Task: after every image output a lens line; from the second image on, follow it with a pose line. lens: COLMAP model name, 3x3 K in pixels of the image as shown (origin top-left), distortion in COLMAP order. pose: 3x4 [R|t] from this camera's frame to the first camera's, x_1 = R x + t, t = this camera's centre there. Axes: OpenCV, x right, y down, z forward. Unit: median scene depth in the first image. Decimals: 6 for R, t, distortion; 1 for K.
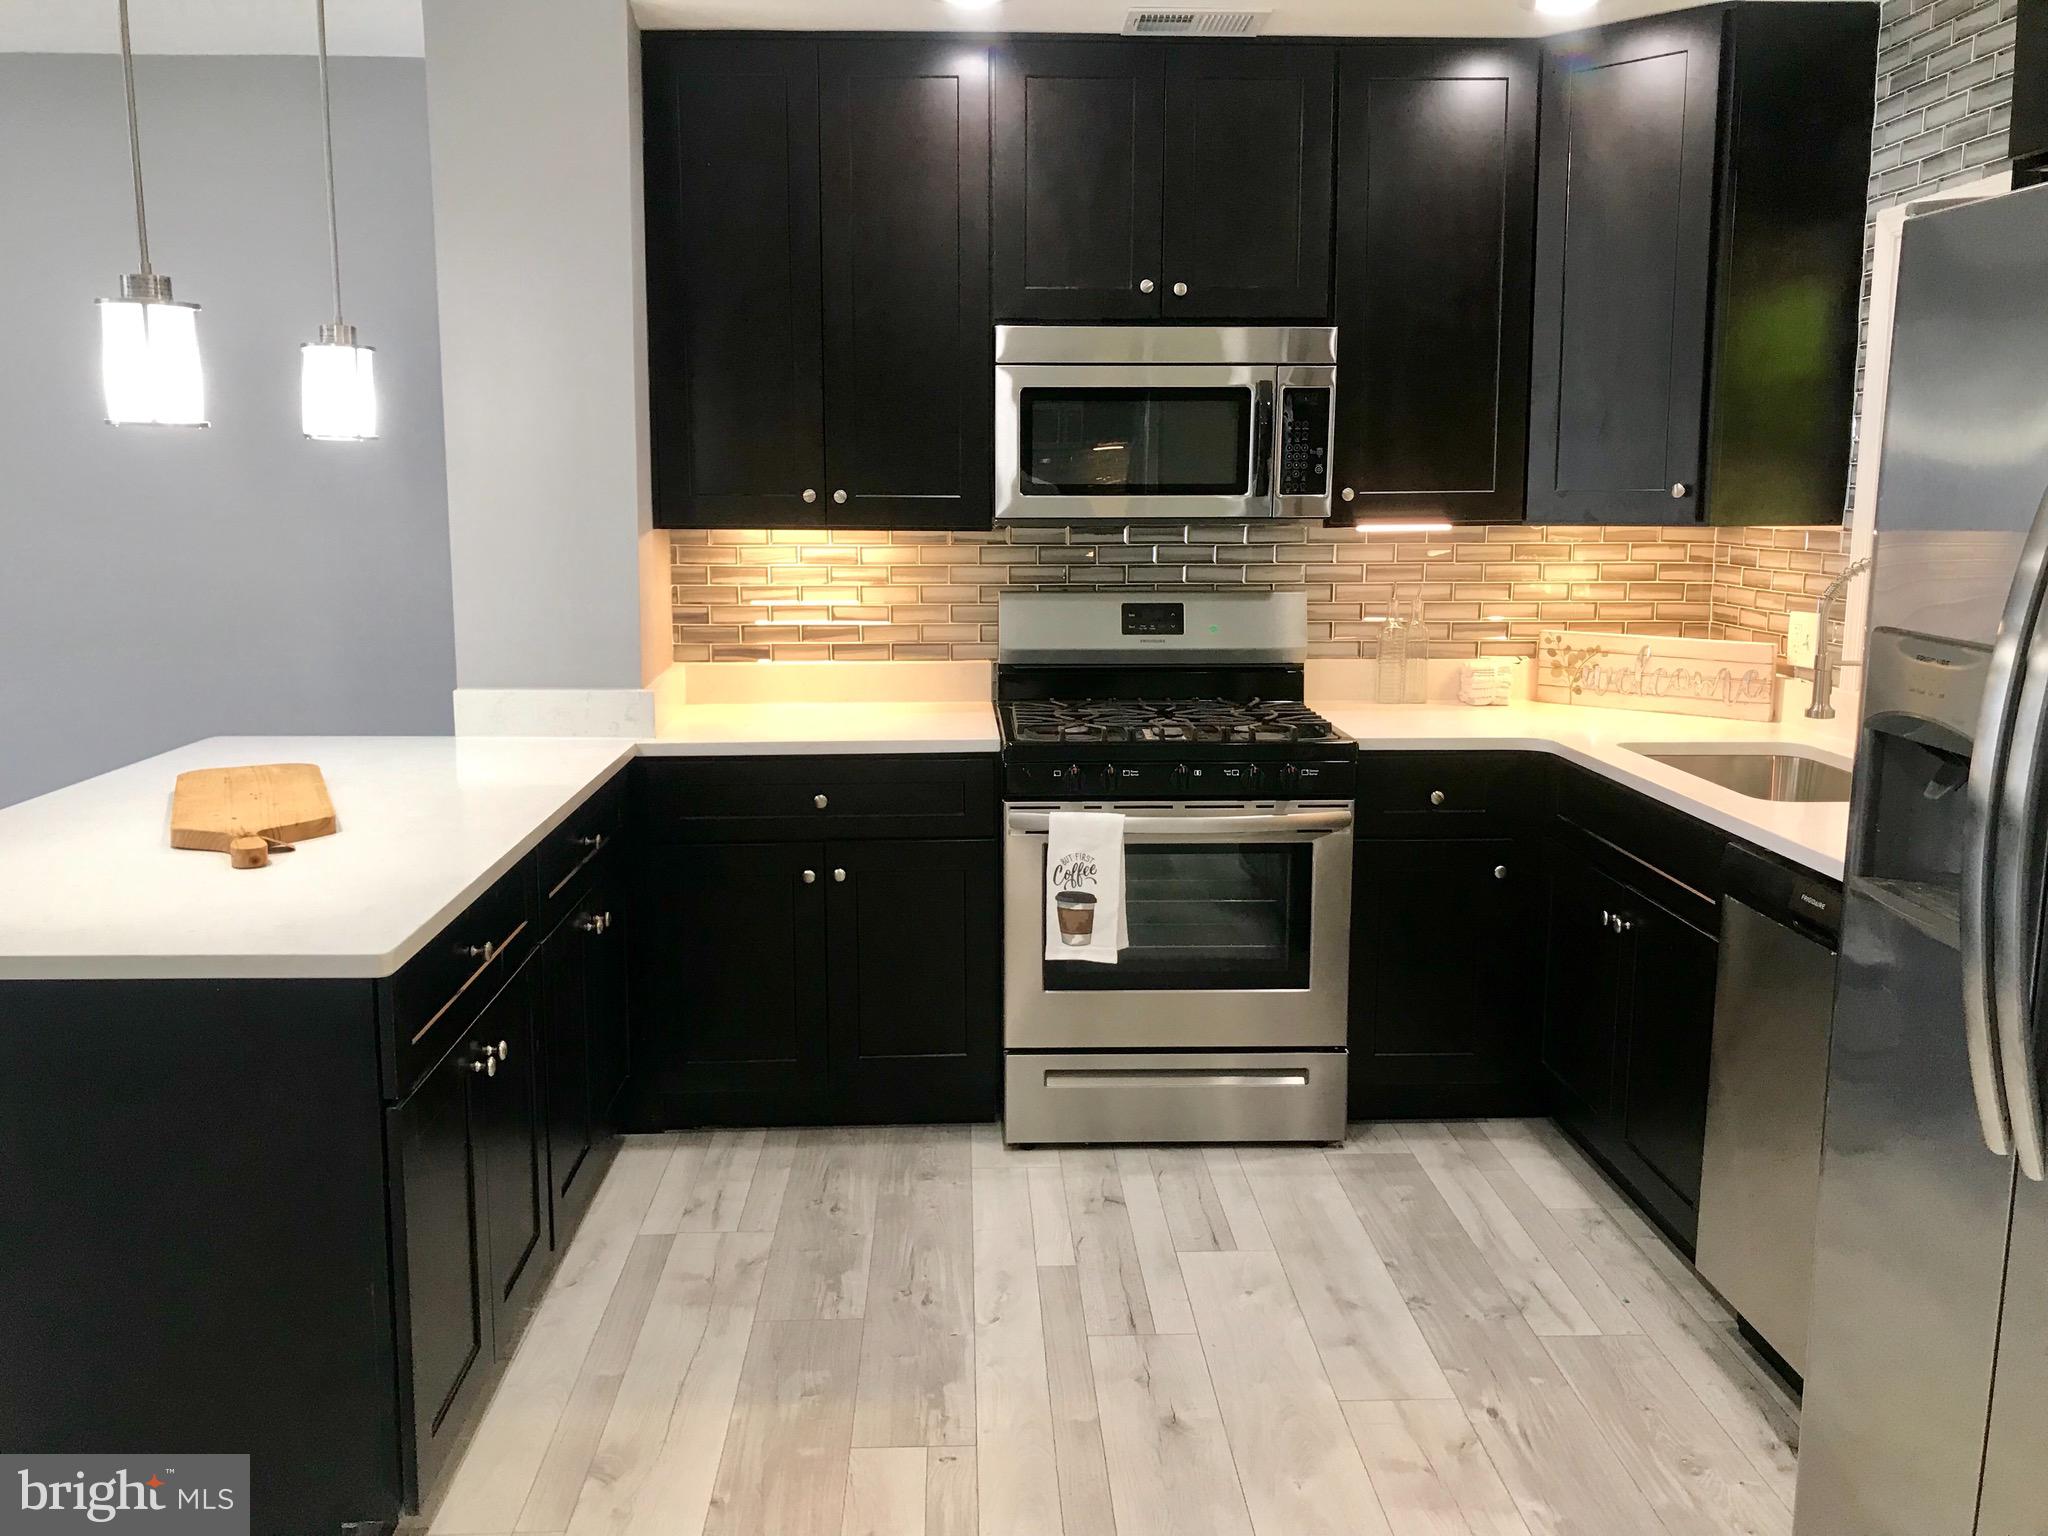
lens RADIAL K [[1673.0, 0, 1021.2], [0, 1673.0, 770.5], [0, 0, 1]] dist [0.025371, -0.022036]
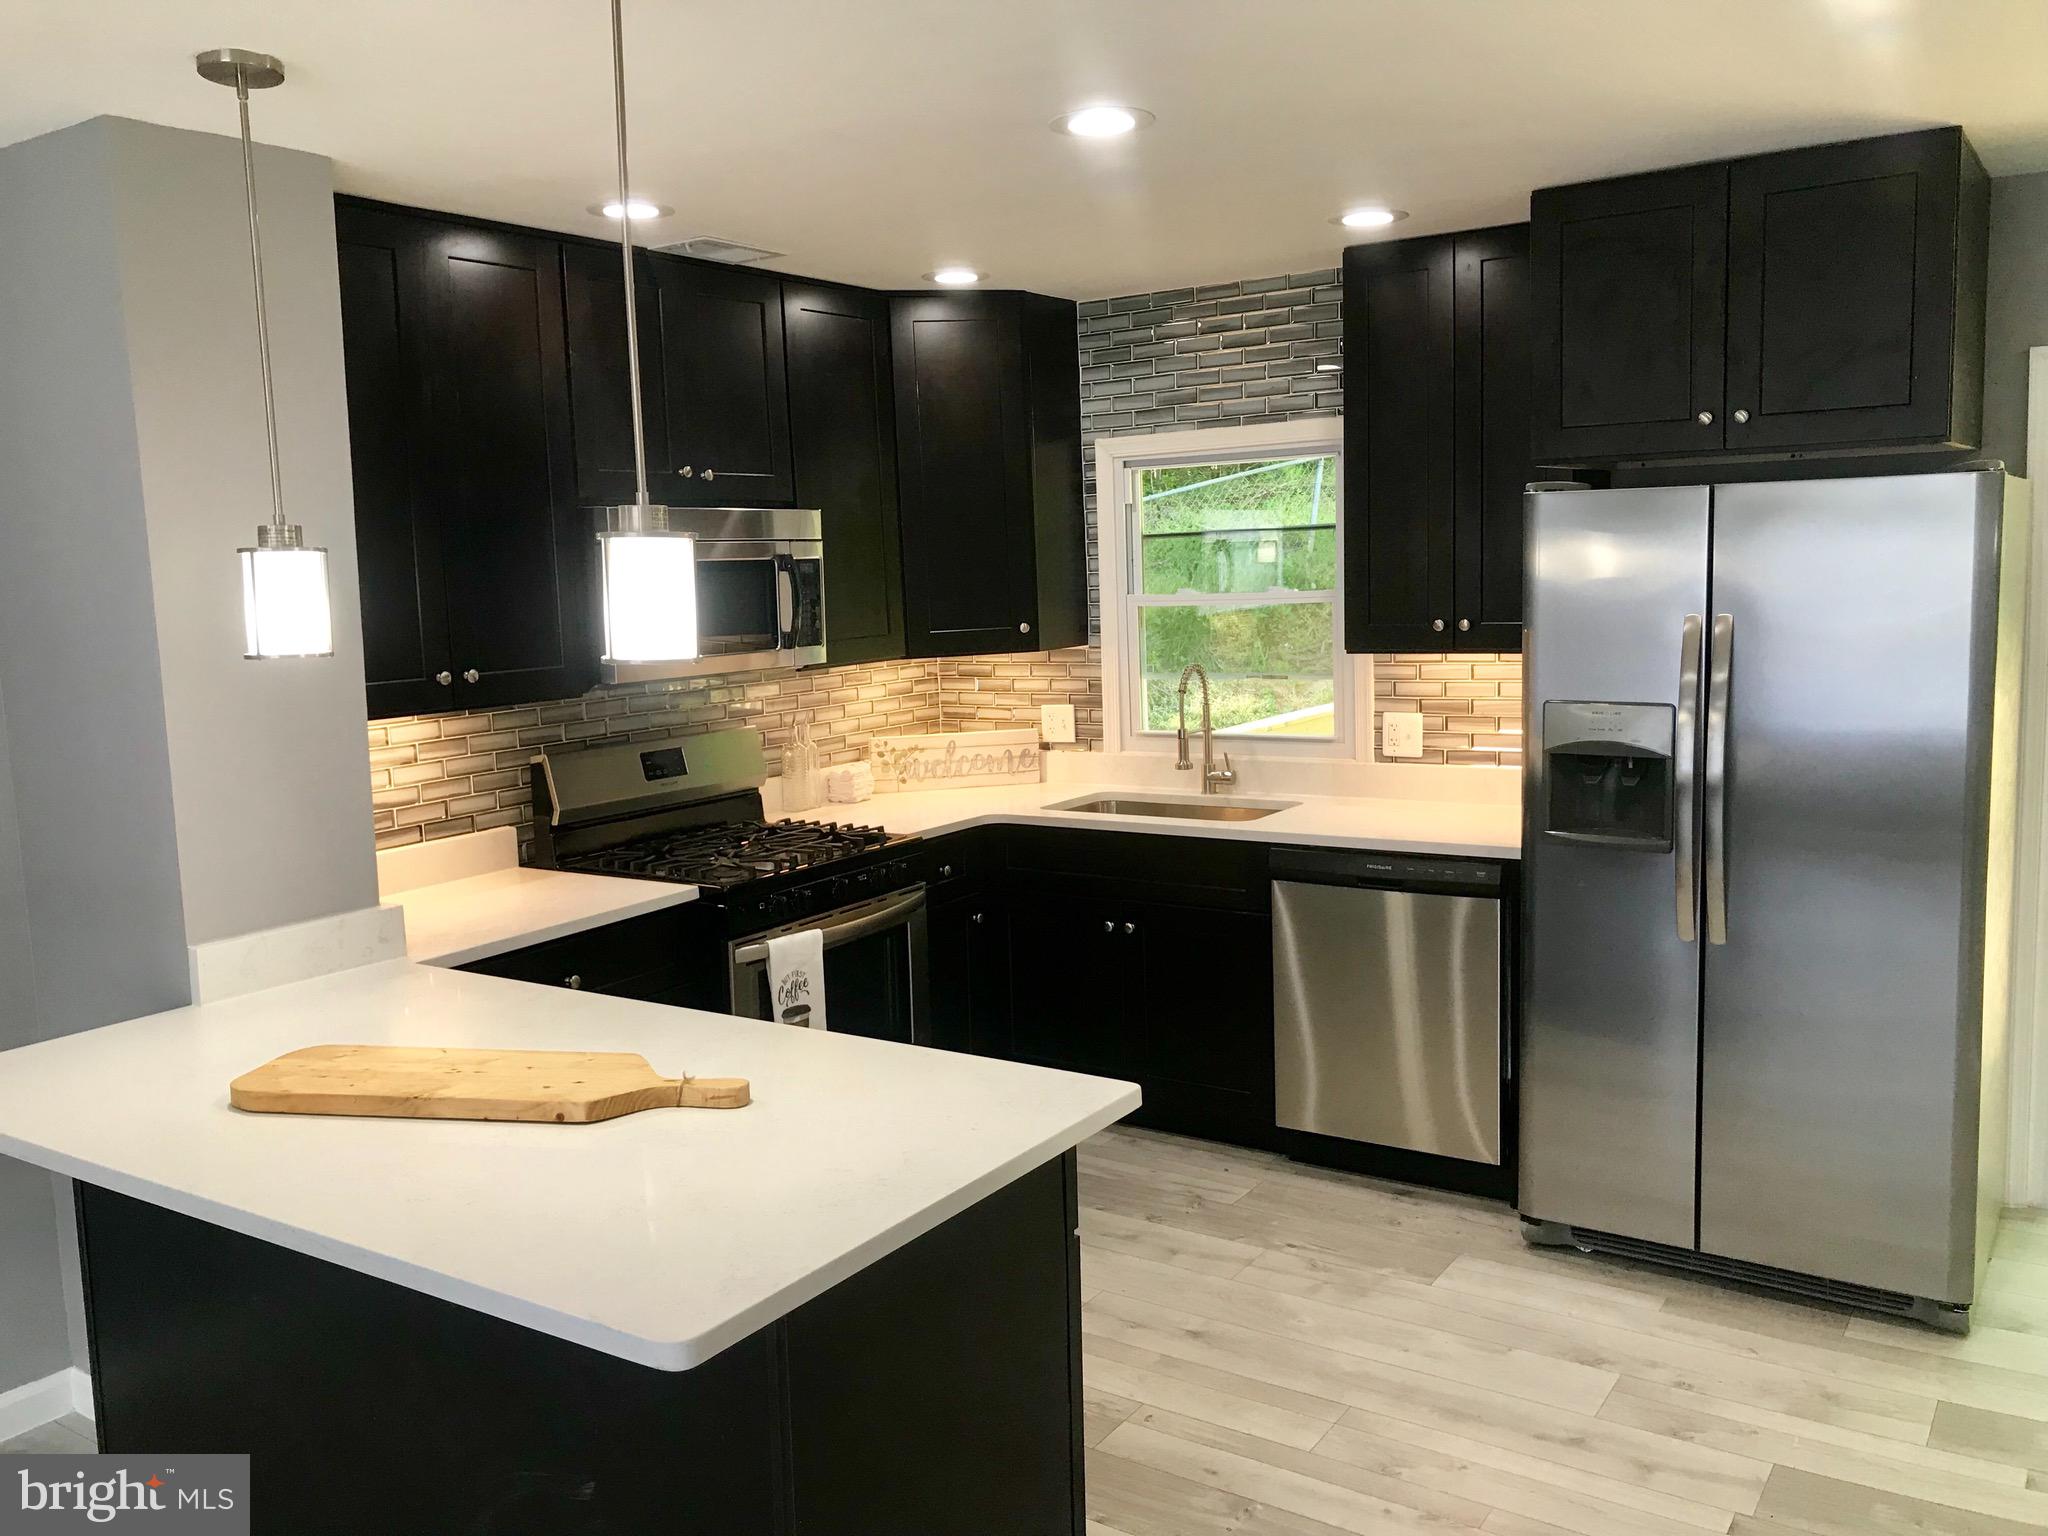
lens RADIAL K [[1673.0, 0, 979.6], [0, 1673.0, 786.9], [0, 0, 1]] dist [0.025371, -0.022036]
pose [[0.592321, -0.128950, 0.795316, -0.693387], [0.167076, 0.985311, 0.035323, -0.082749], [-0.788189, 0.111956, 0.605165, 0.179675]]
